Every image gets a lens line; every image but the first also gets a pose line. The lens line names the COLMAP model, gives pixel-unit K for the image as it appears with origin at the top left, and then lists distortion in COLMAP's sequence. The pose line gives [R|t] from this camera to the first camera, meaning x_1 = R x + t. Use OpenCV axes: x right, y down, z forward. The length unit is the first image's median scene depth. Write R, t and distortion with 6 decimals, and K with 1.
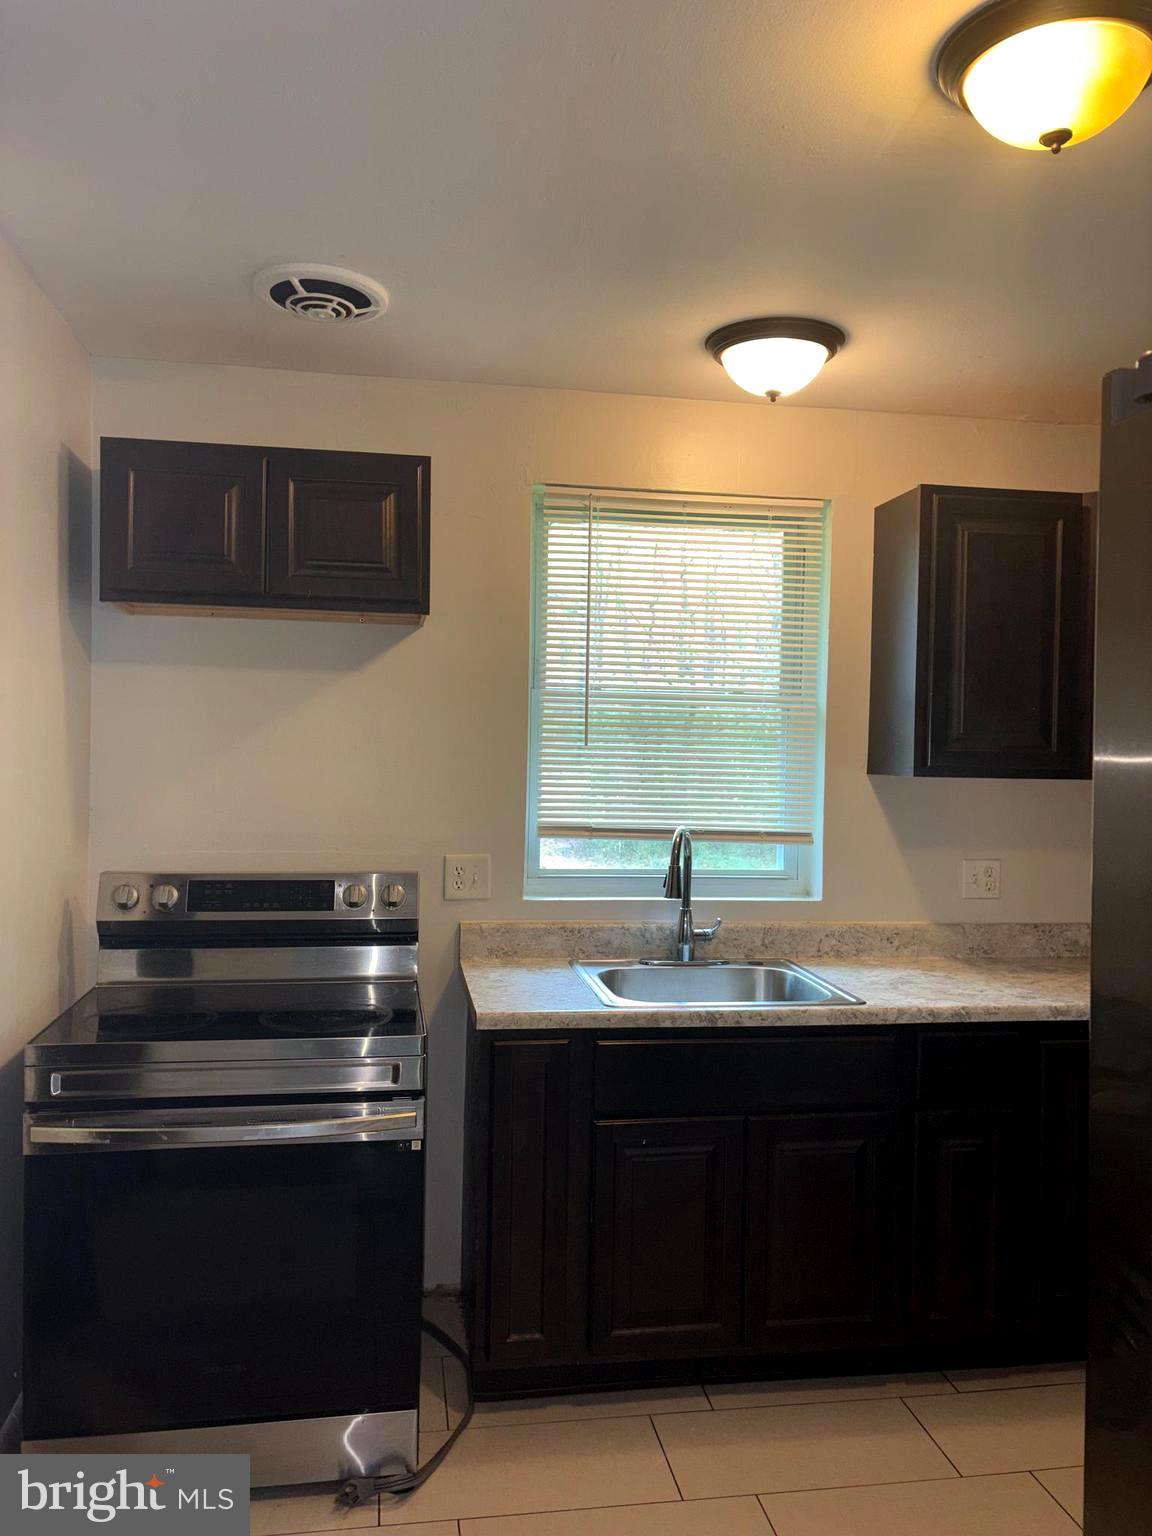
lens RADIAL K [[1168.4, 0, 573.0], [0, 1168.4, 776.9], [0, 0, 1]] dist [0.068331, -0.064138]
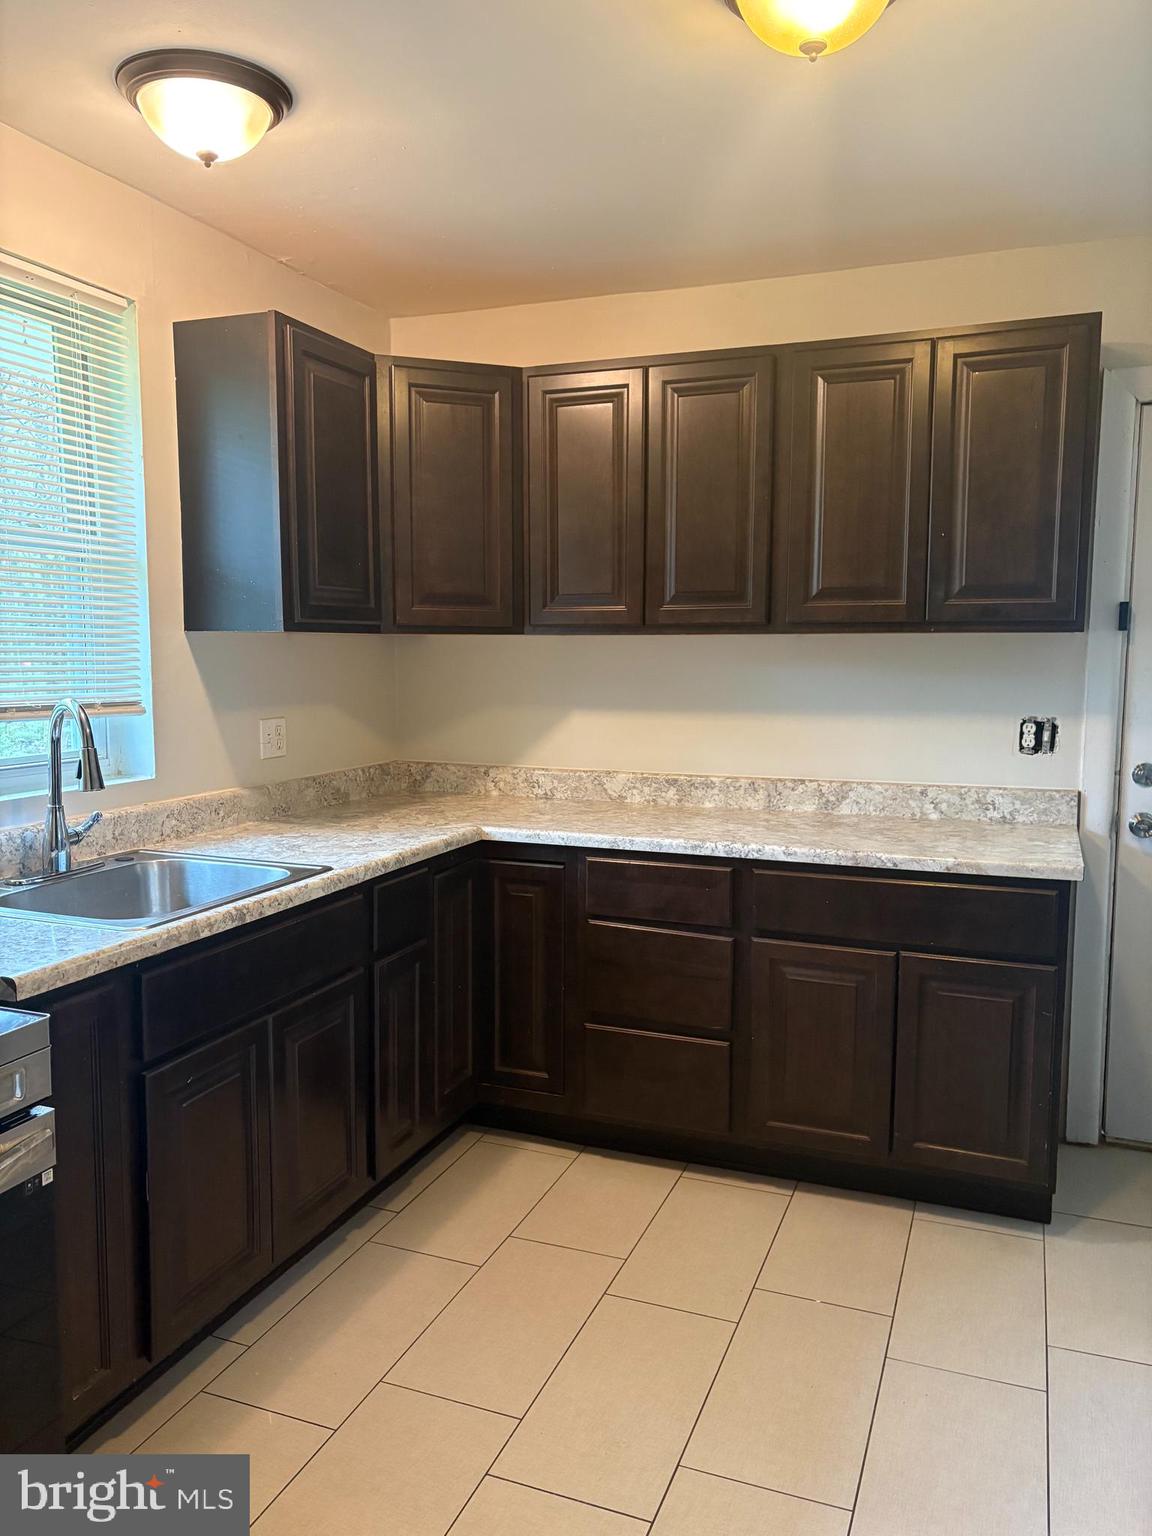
lens RADIAL K [[1168.4, 0, 573.0], [0, 1168.4, 776.9], [0, 0, 1]] dist [0.068331, -0.064138]
pose [[0.512472, -0.114698, 0.851009, -0.395839], [0.026131, 0.992663, 0.118054, 0.009988], [-0.858306, -0.038262, 0.511710, 0.301573]]
